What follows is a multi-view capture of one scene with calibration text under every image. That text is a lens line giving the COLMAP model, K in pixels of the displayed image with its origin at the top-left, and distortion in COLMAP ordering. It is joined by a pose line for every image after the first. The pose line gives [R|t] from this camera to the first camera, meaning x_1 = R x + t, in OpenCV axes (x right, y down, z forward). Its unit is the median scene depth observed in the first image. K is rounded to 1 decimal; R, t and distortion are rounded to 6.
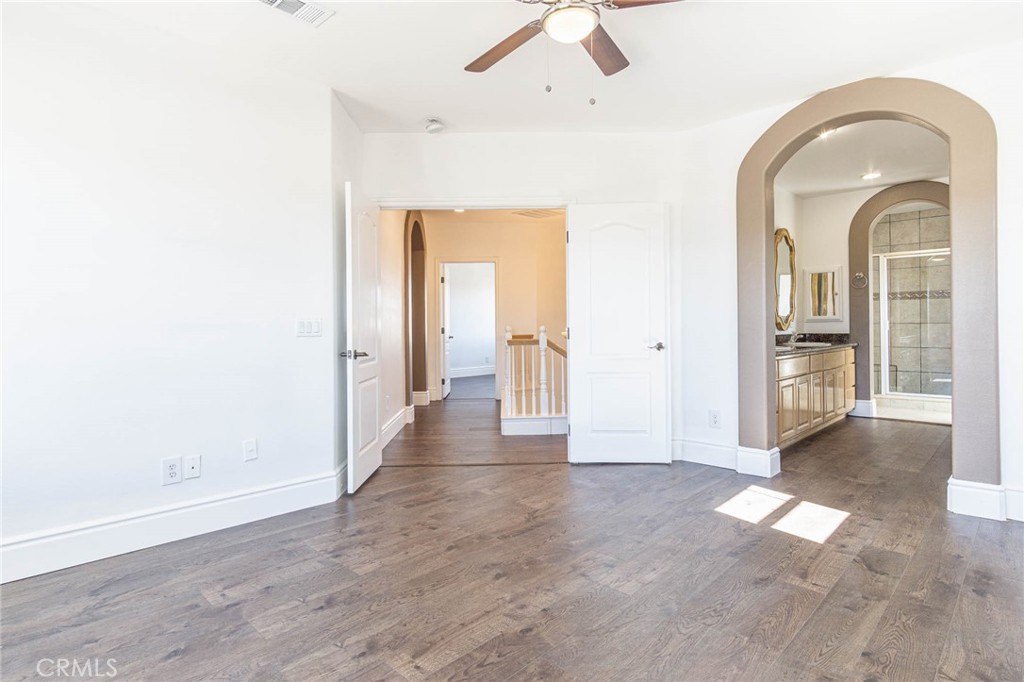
lens RADIAL K [[558.0, 0, 512.9], [0, 558.0, 330.5], [0, 0, 1]] dist [0.001648, 0.001166]
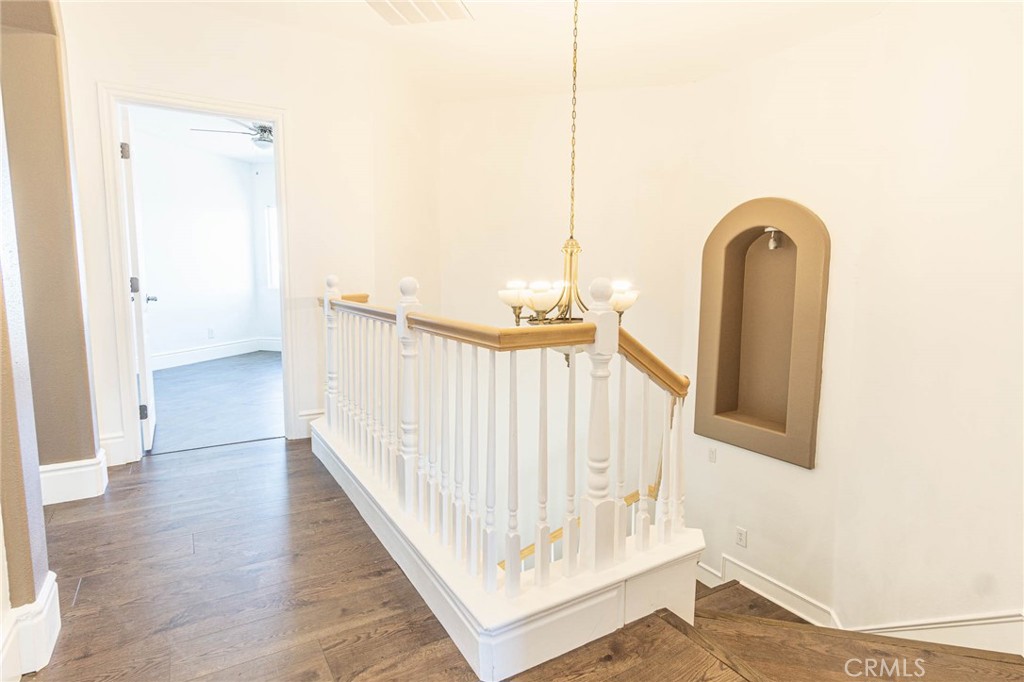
lens RADIAL K [[531.9, 0, 512.0], [0, 531.9, 341.0], [0, 0, 1]] dist [-0.000293, 0.001155]
pose [[0.855235, -0.042220, 0.516517, -0.124672], [-0.016702, 0.993913, 0.108898, -0.007134], [-0.517971, -0.101760, 0.849324, 0.725226]]
